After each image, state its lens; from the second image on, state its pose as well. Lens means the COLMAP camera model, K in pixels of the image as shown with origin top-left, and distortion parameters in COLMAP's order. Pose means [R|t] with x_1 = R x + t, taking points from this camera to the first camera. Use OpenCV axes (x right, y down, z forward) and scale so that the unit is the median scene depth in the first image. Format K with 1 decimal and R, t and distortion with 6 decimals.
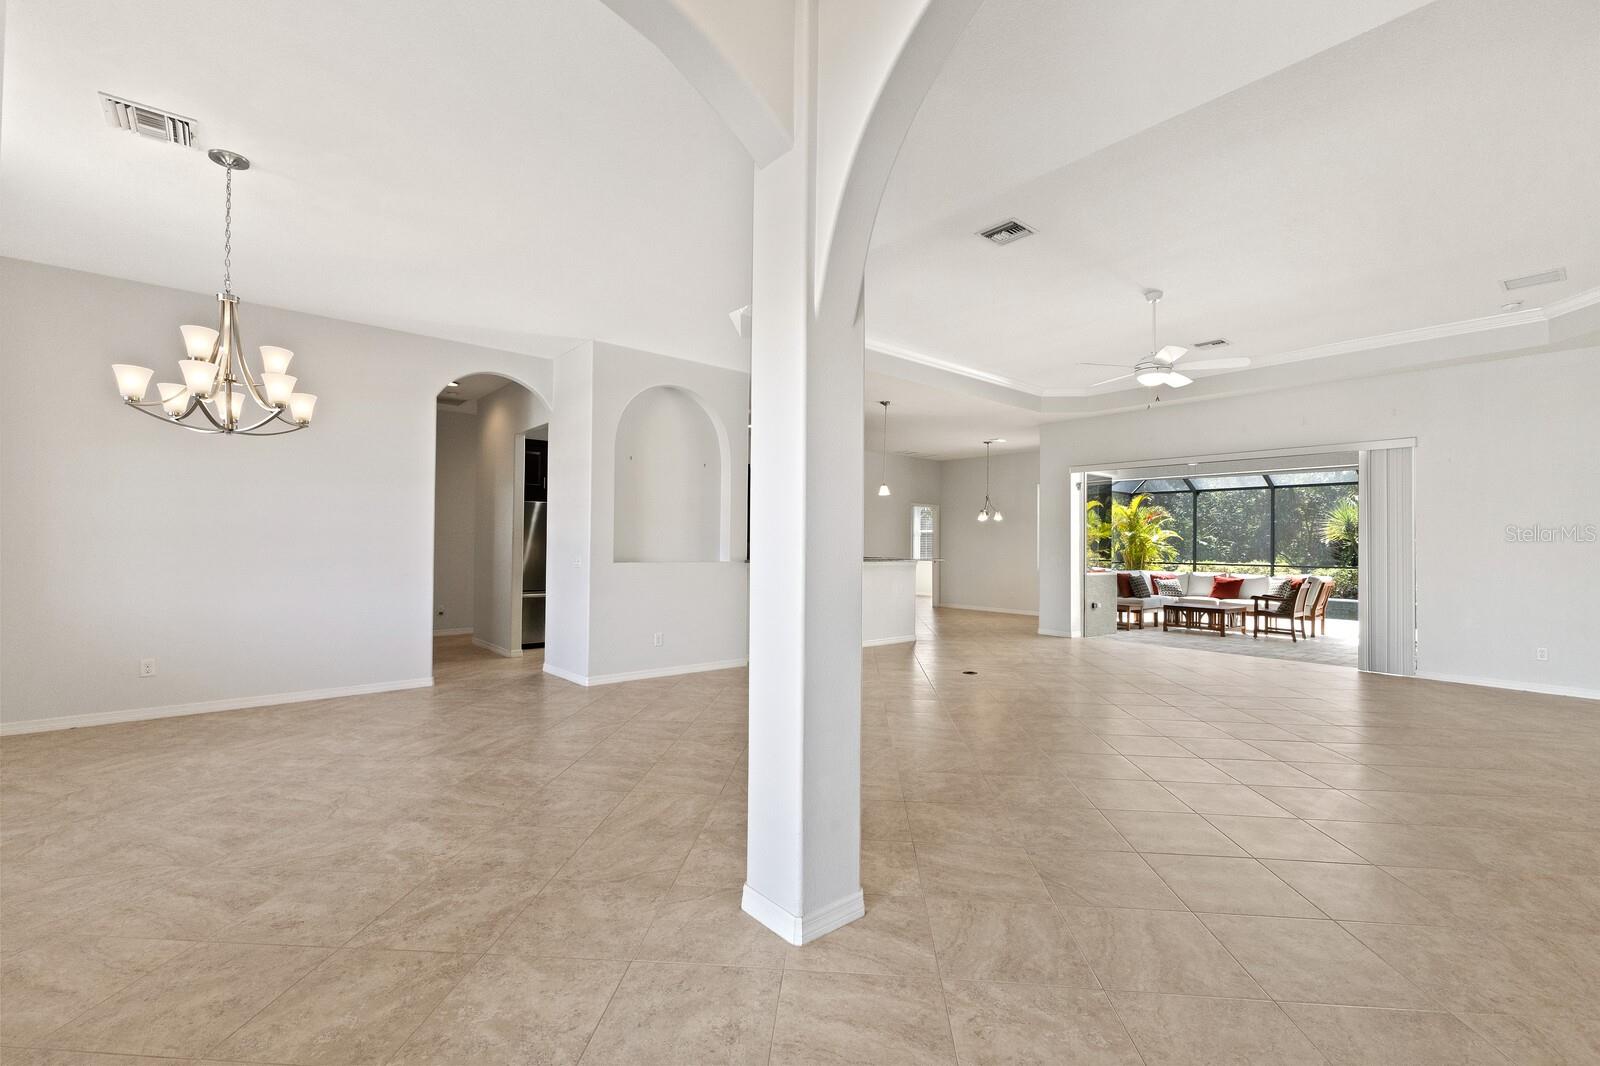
lens RADIAL K [[693.3, 0, 805.5], [0, 693.3, 538.2], [0, 0, 1]] dist [0.020472, -0.004069]
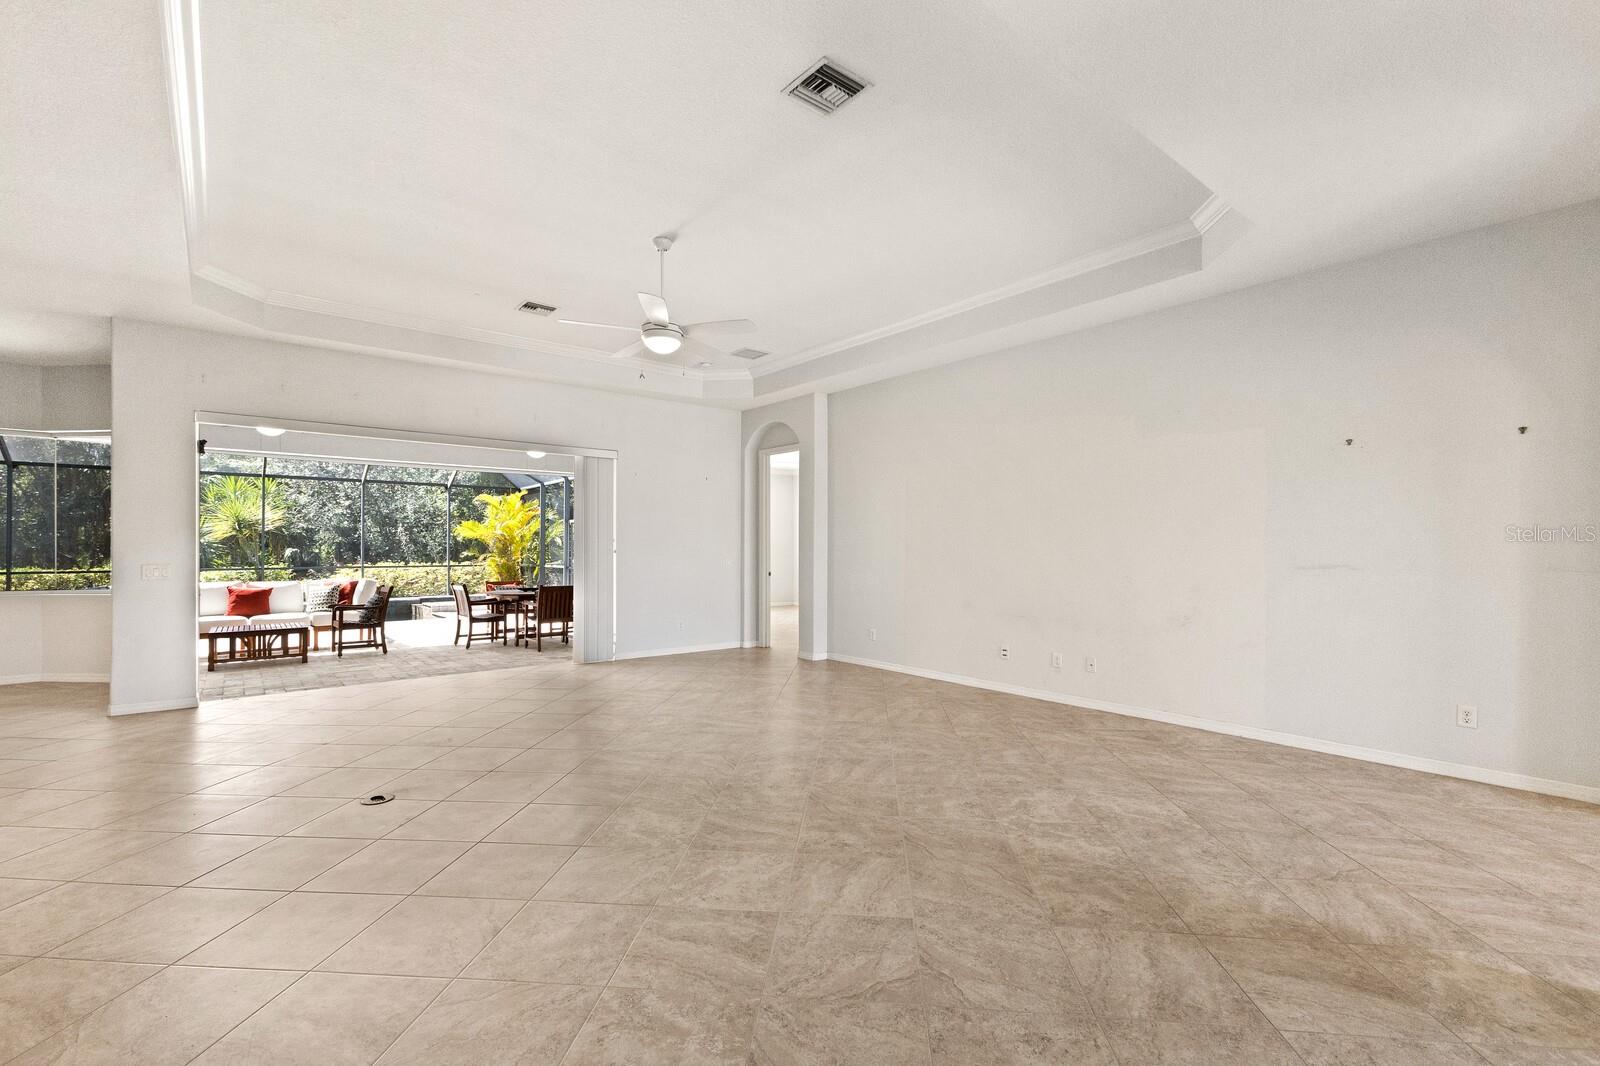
lens RADIAL K [[693.3, 0, 804.8], [0, 693.3, 550.2], [0, 0, 1]] dist [0.020472, -0.004069]
pose [[0.023867, -0.013458, 0.999625, -0.149885], [-0.007652, 0.999878, 0.013645, 0.000344], [-0.999686, -0.007975, 0.023761, 0.379549]]
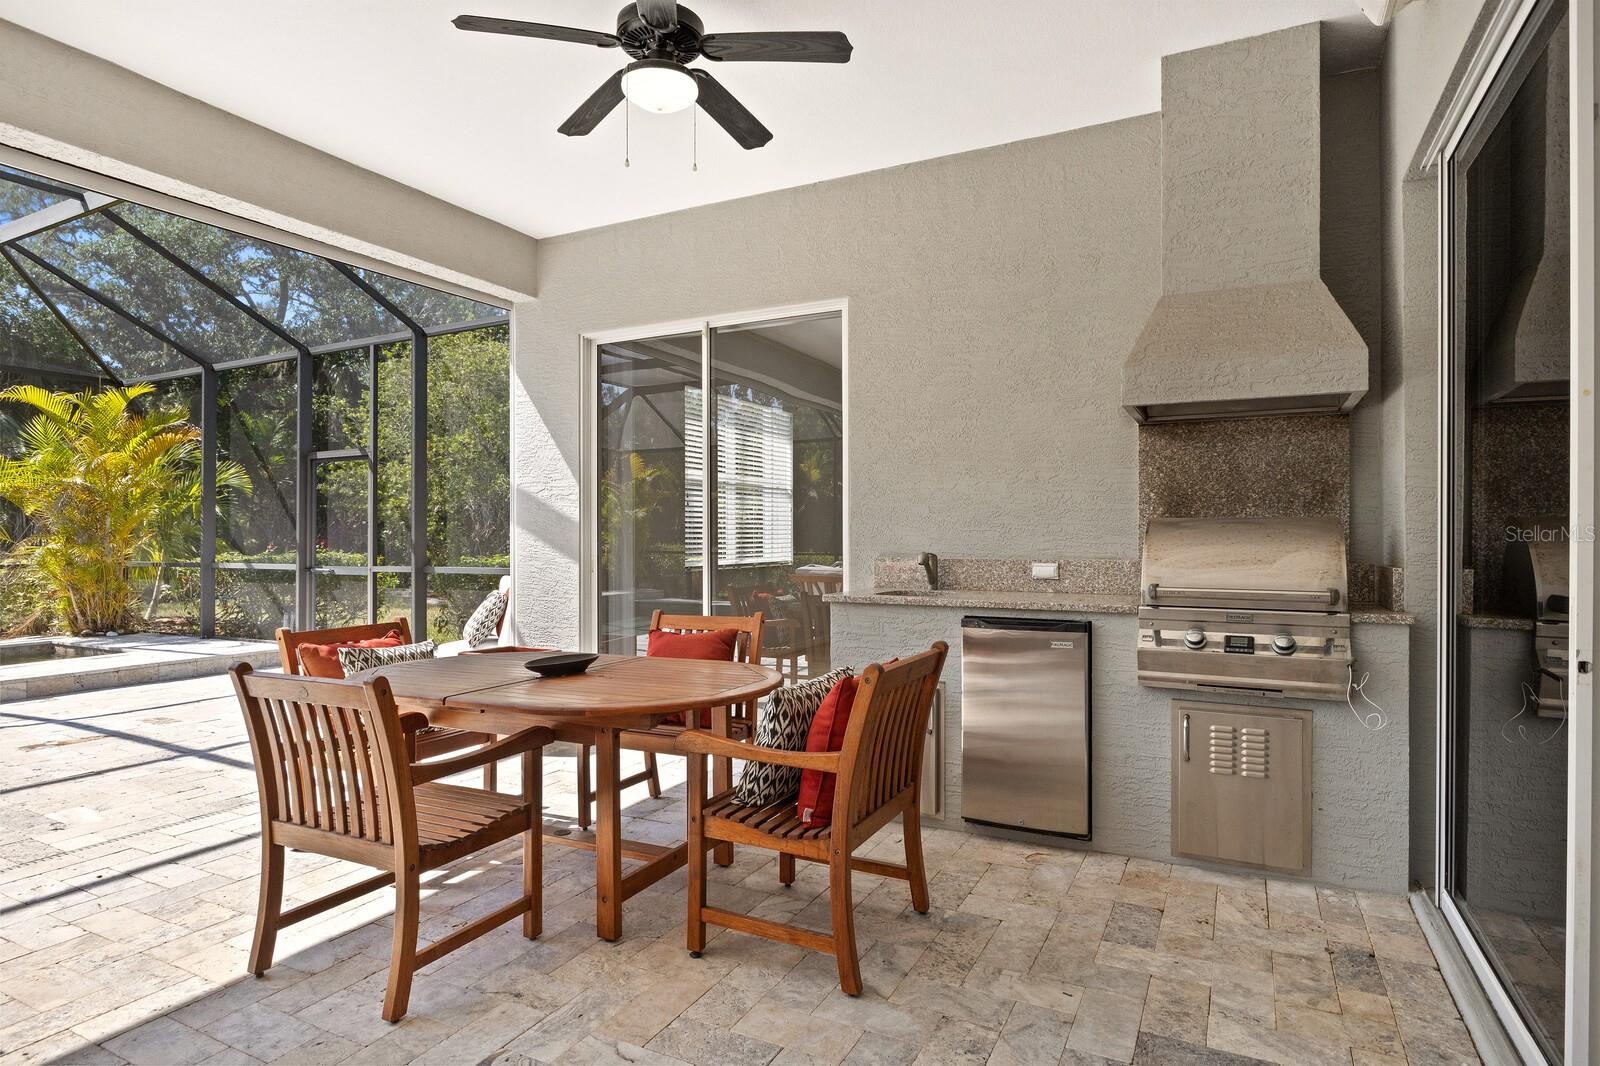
lens RADIAL K [[861.0, 0, 800.0], [0, 861.0, 532.3], [0, 0, 1]] dist [-0.010681, 0.000373]
pose [[-0.367122, -0.006829, 0.930148, 0.434712], [-0.011289, 0.999932, 0.002886, 0.021163], [-0.930104, -0.009441, -0.367174, 0.771723]]
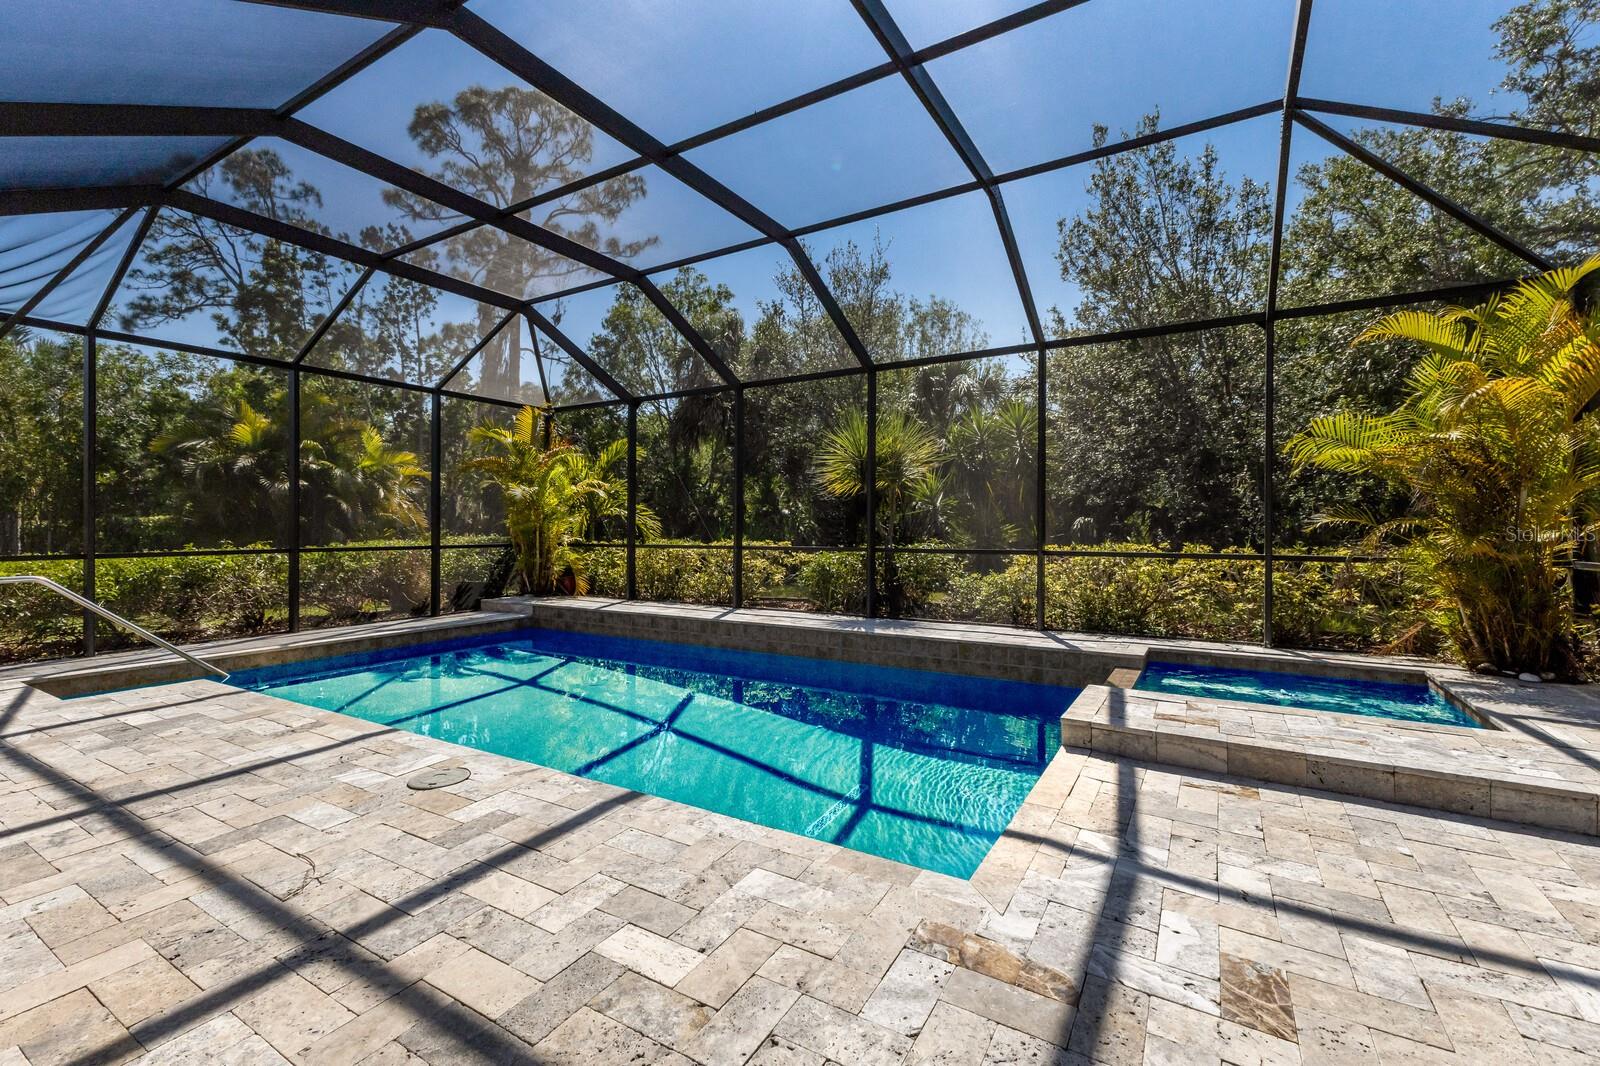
lens RADIAL K [[693.3, 0, 802.6], [0, 693.3, 530.1], [0, 0, 1]] dist [0.020472, -0.004069]
pose [[0.950226, -0.012461, 0.311312, 0.875658], [0.006955, 0.999799, 0.018790, 0.029590], [-0.311484, -0.015689, 0.950122, 0.817746]]
